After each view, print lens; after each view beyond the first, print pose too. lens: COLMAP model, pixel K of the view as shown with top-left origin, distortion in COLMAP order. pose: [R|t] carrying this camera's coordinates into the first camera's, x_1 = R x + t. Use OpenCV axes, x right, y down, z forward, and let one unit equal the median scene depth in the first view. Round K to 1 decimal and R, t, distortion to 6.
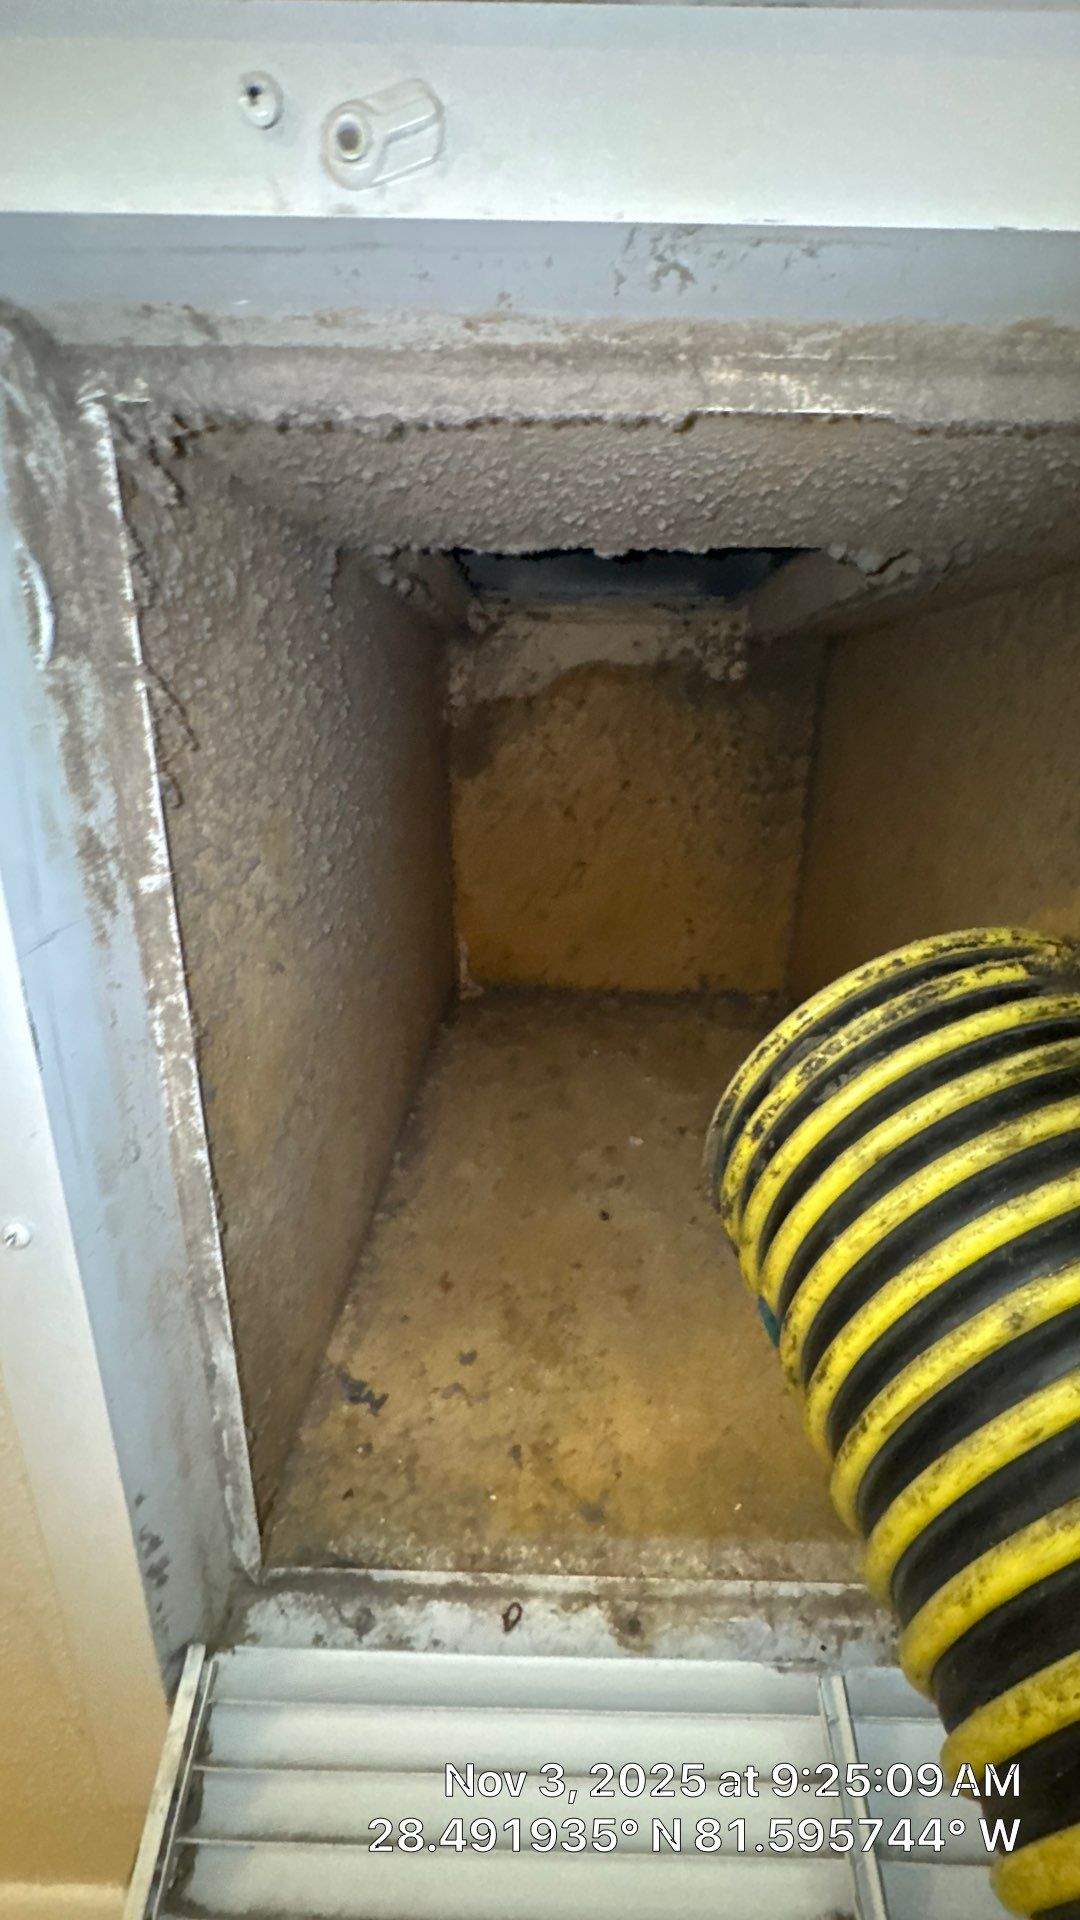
lens RADIAL K [[762.2, 0, 537.9], [0, 762.2, 960.1], [0, 0, 1]] dist [-0.005278, 0.000010]
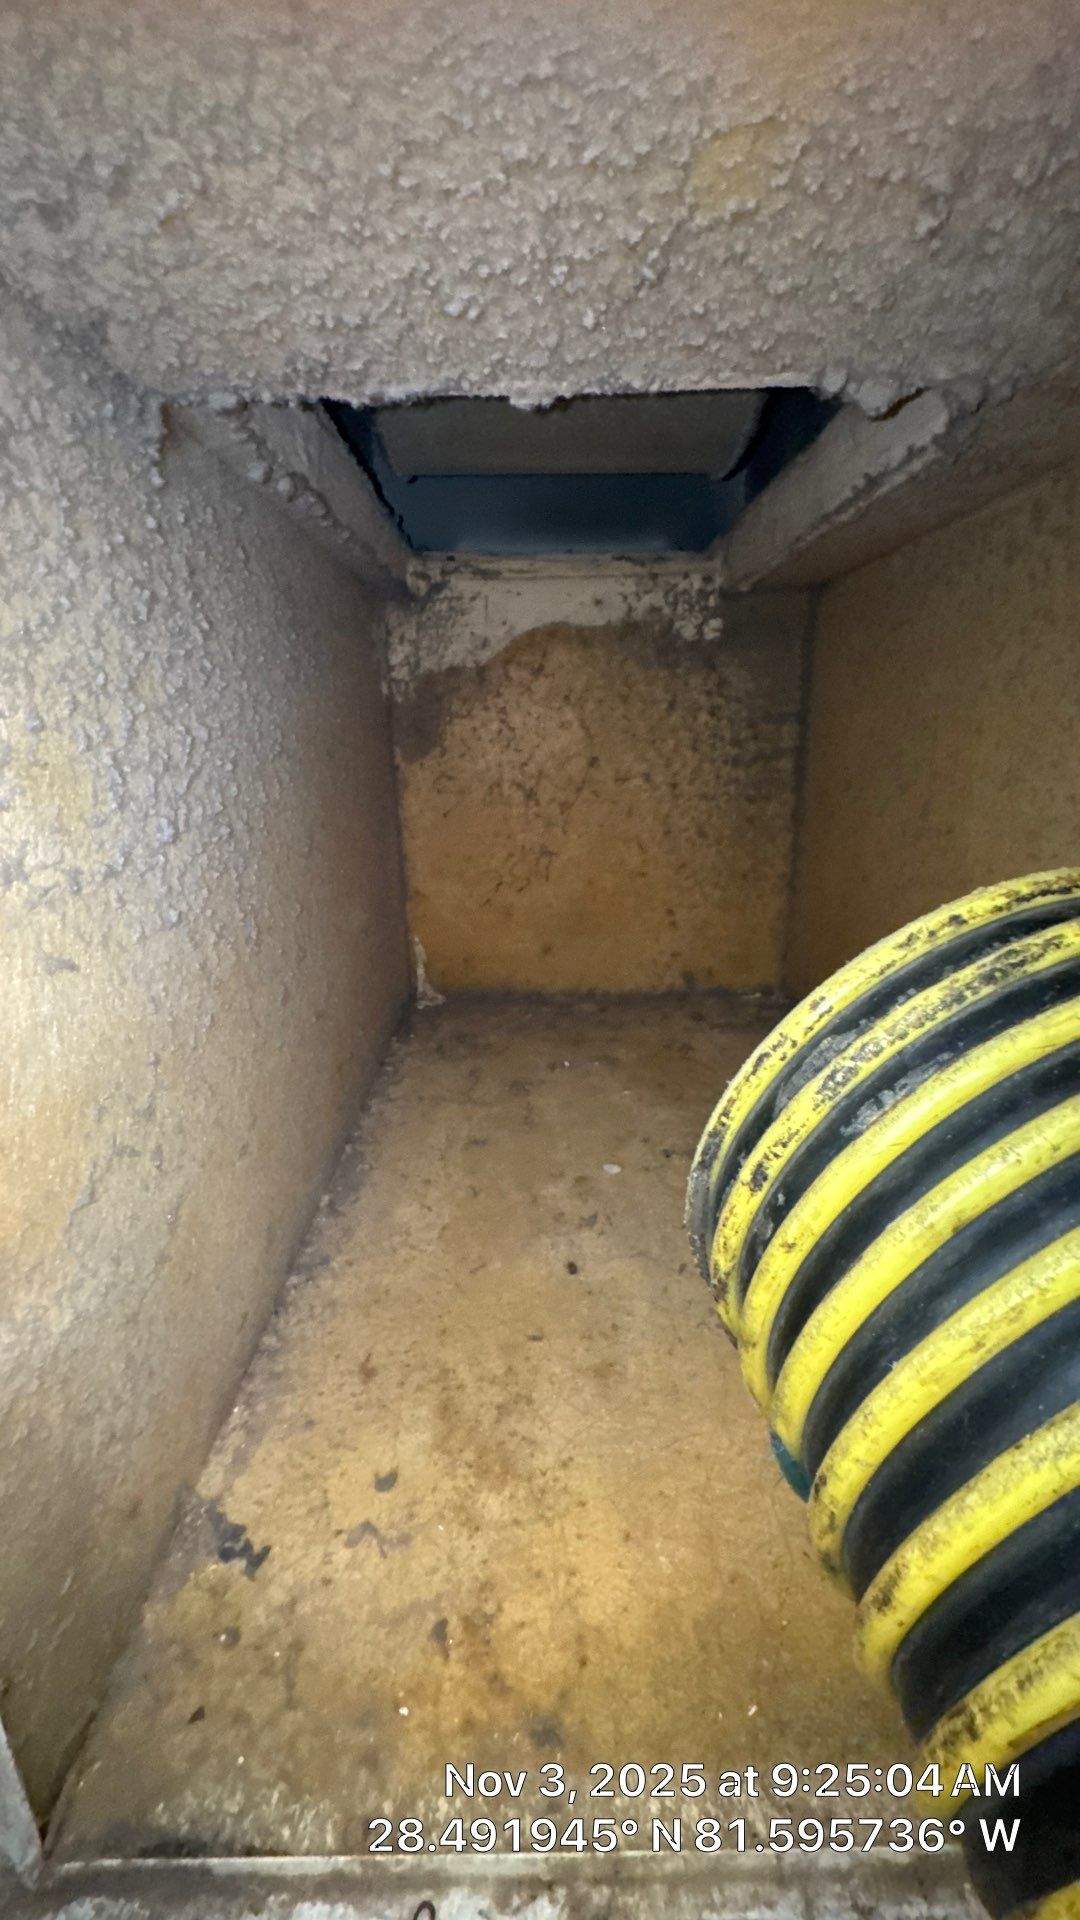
lens RADIAL K [[759.8, 0, 540.0], [0, 759.8, 960.0], [0, 0, 1]] dist [-0.003005, 0.000009]
pose [[0.999226, -0.036962, 0.013484, 0.083041], [0.037147, 0.999215, -0.013741, 0.029842], [-0.012966, 0.014231, 0.999815, 0.292621]]
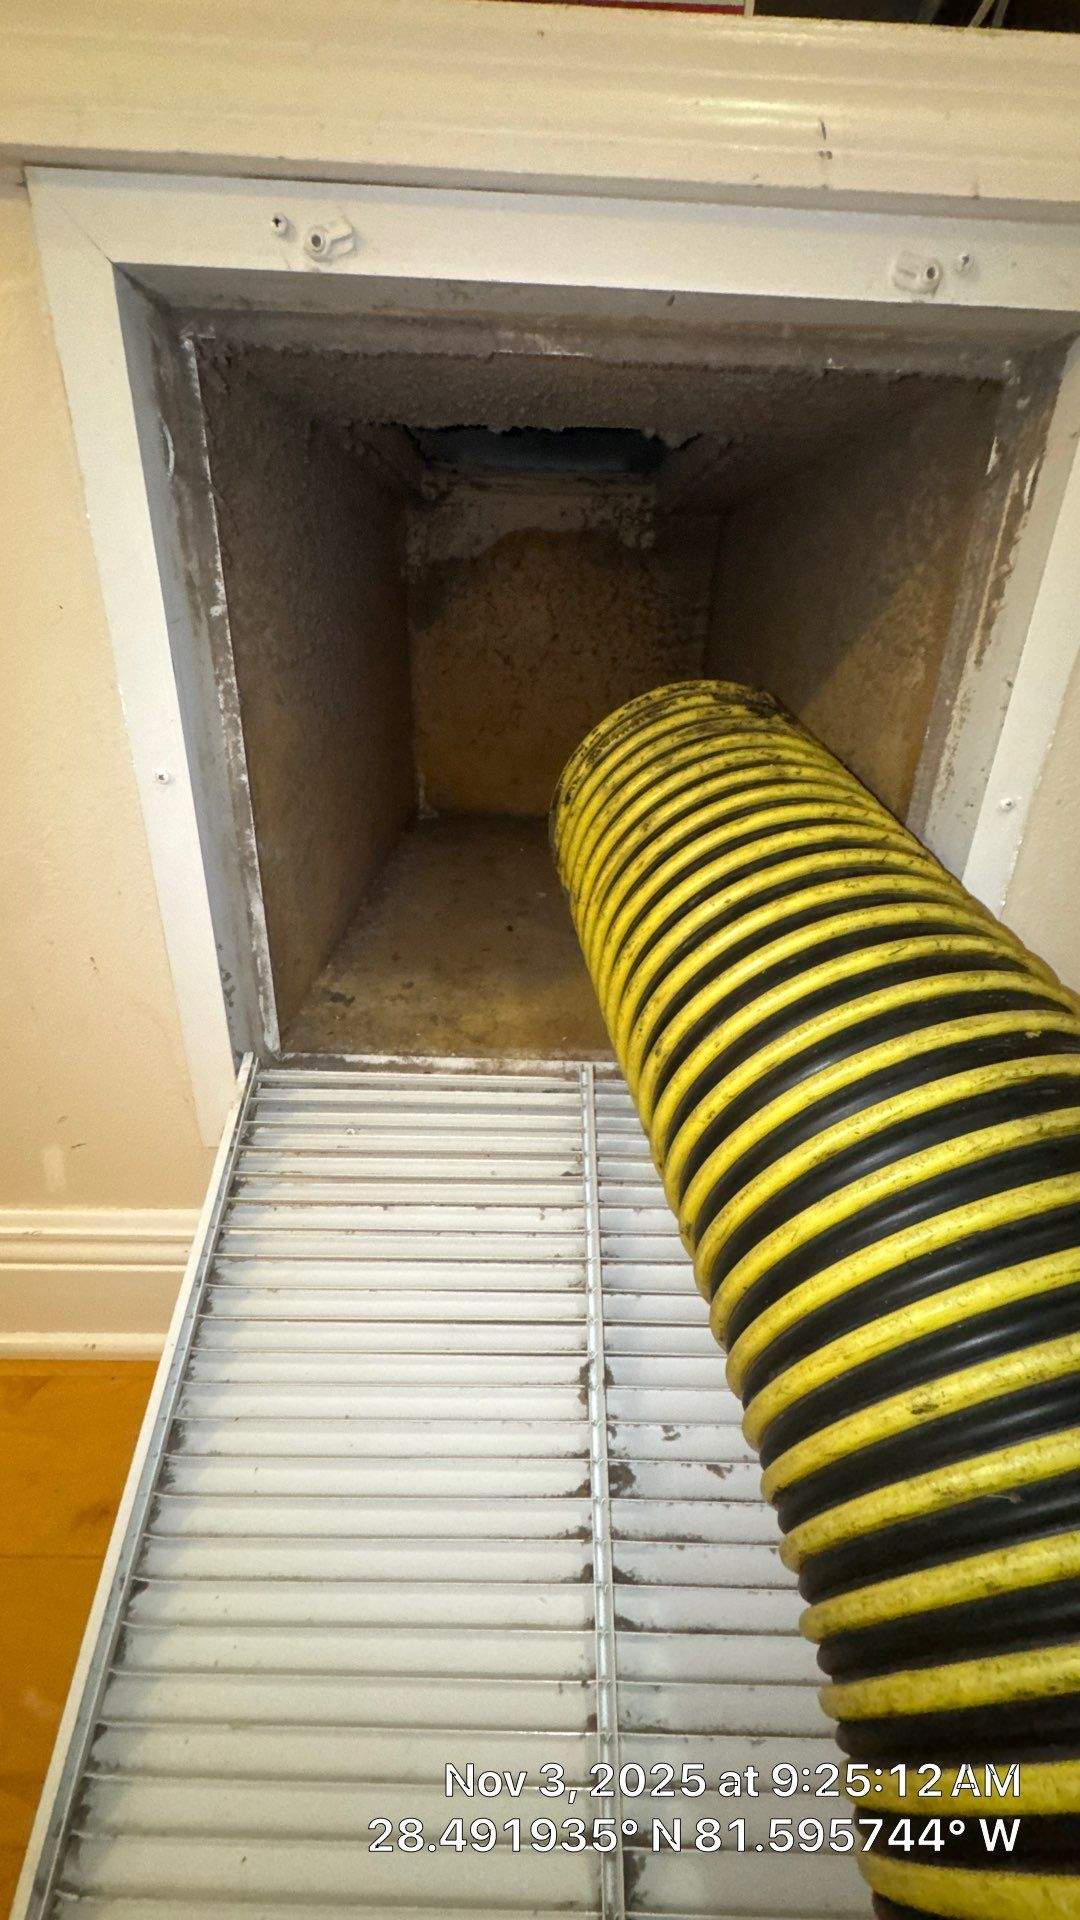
lens RADIAL K [[763.6, 0, 540.0], [0, 763.6, 960.0], [0, 0, 1]] dist [-0.002617, 0.000051]
pose [[0.999588, 0.008684, 0.027375, 0.161286], [-0.011768, 0.993345, 0.114575, 0.352105], [-0.026198, -0.114850, 0.993037, -0.654307]]
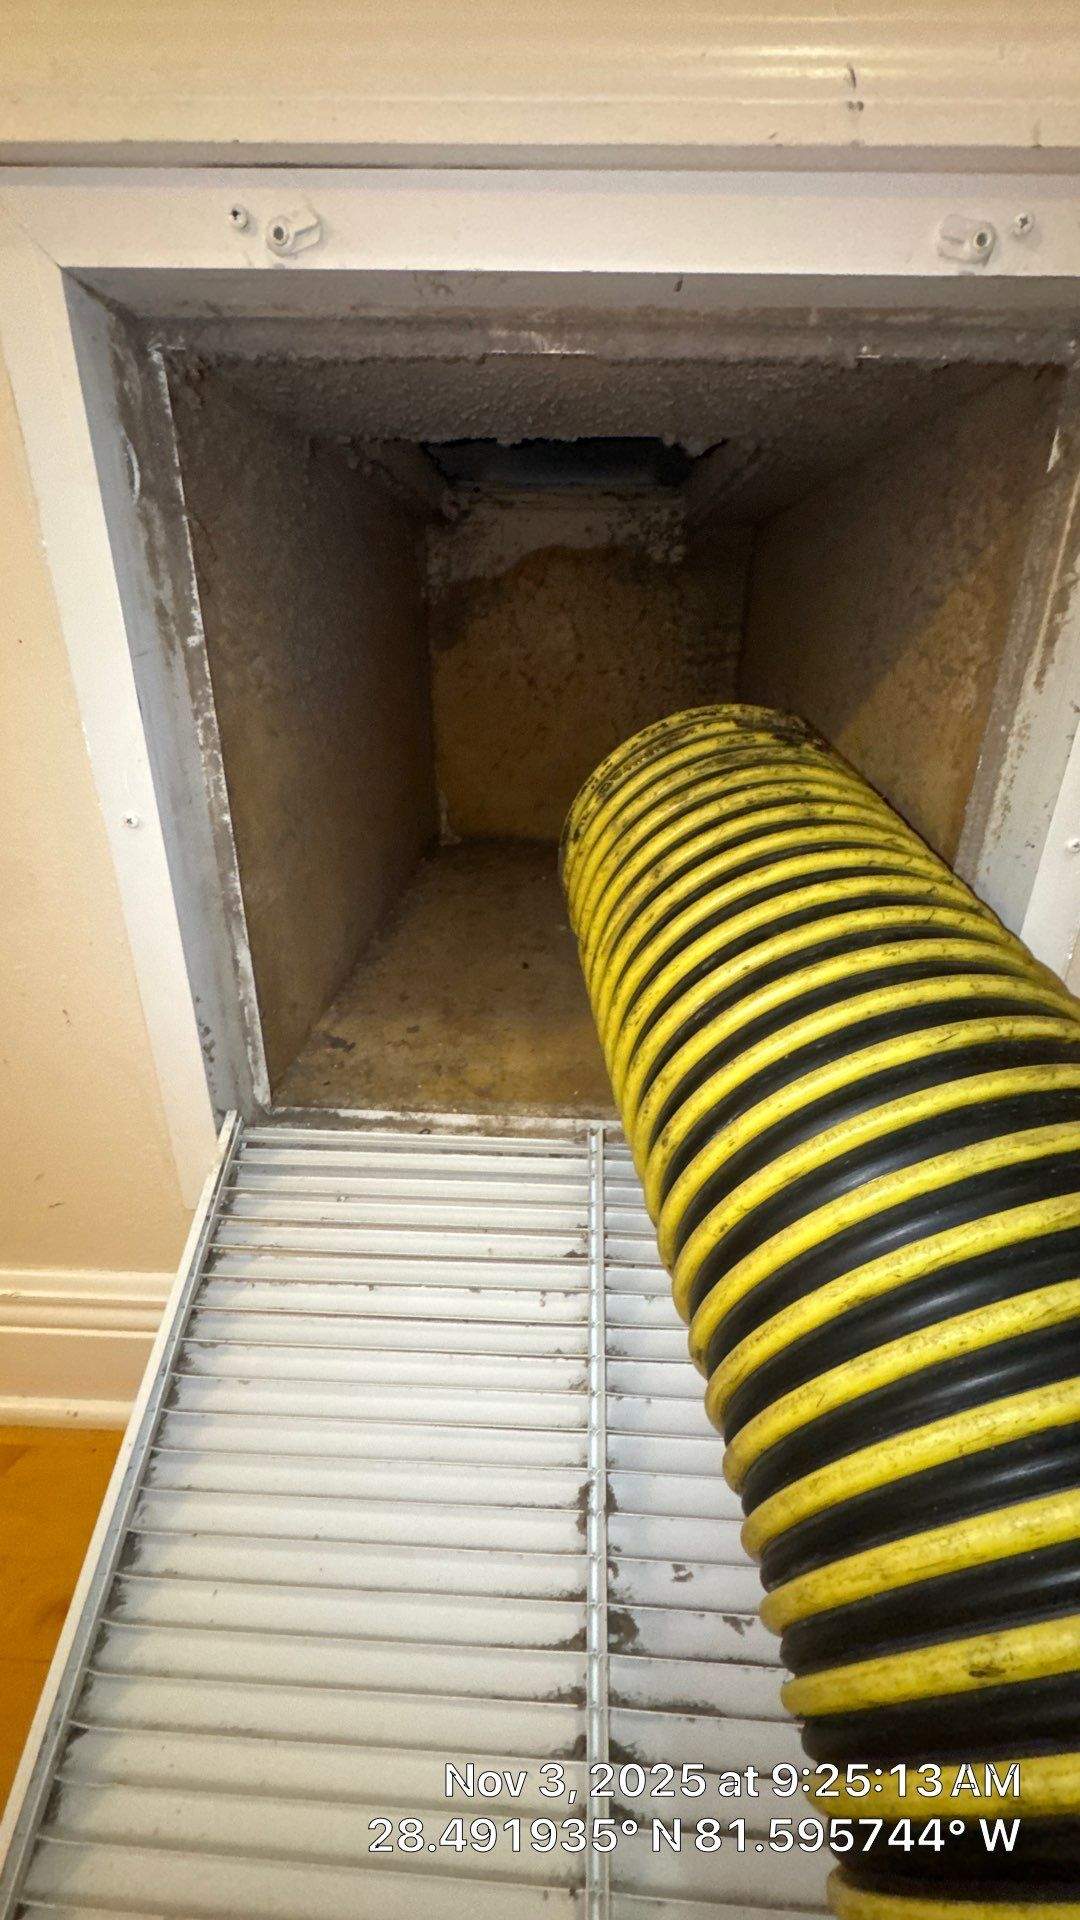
lens RADIAL K [[763.6, 0, 540.0], [0, 763.6, 960.0], [0, 0, 1]] dist [-0.002617, 0.000051]
pose [[0.999641, 0.012239, -0.023844, 0.222372], [-0.009865, 0.995210, 0.097259, 0.298616], [0.024920, -0.096989, 0.994973, -0.524021]]
